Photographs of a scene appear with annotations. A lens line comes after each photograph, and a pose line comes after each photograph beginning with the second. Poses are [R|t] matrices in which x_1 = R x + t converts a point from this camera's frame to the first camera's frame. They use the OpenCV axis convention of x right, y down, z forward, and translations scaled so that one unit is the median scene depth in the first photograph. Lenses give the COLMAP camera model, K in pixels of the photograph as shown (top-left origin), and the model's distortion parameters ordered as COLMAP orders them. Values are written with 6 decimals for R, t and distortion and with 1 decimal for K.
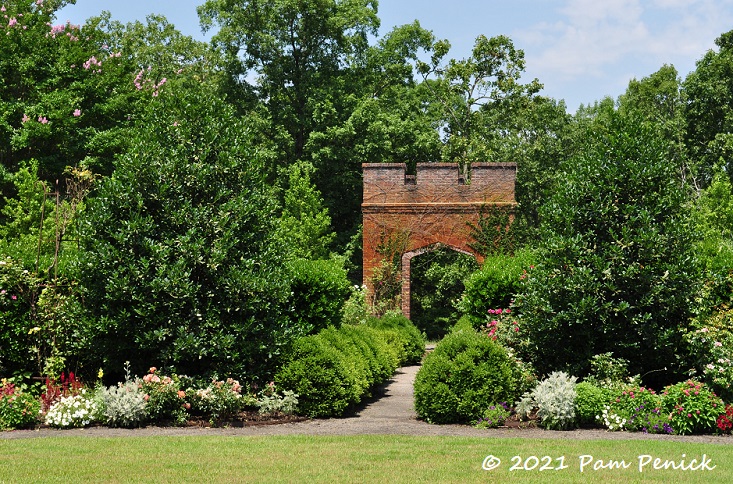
lens RADIAL K [[1256.3, 0, 366.3], [0, 1256.3, 239.9], [0, 0, 1]] dist [-0.003468, 0.000000]
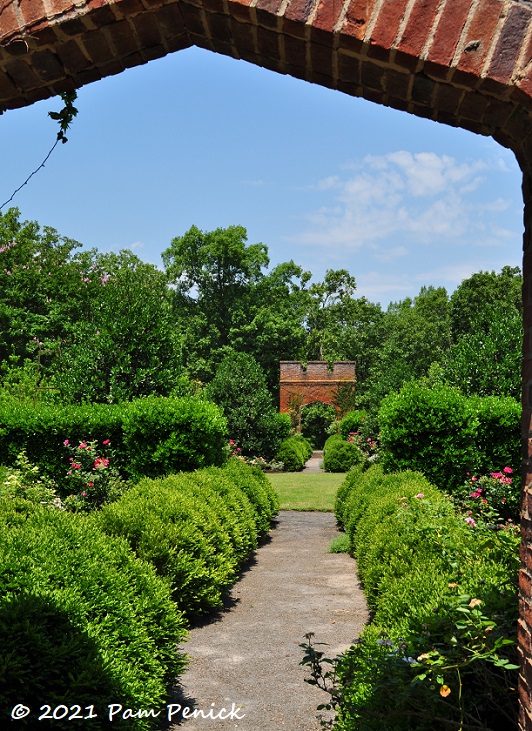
lens RADIAL K [[998.7, 0, 266.7], [0, 998.7, 368.1], [0, 0, 1]] dist [0.022808, 0.000000]
pose [[0.999130, -0.000412, 0.041693, -0.048783], [0.000838, 0.999948, -0.010198, -0.017610], [-0.041686, 0.010224, 0.999078, -0.325564]]
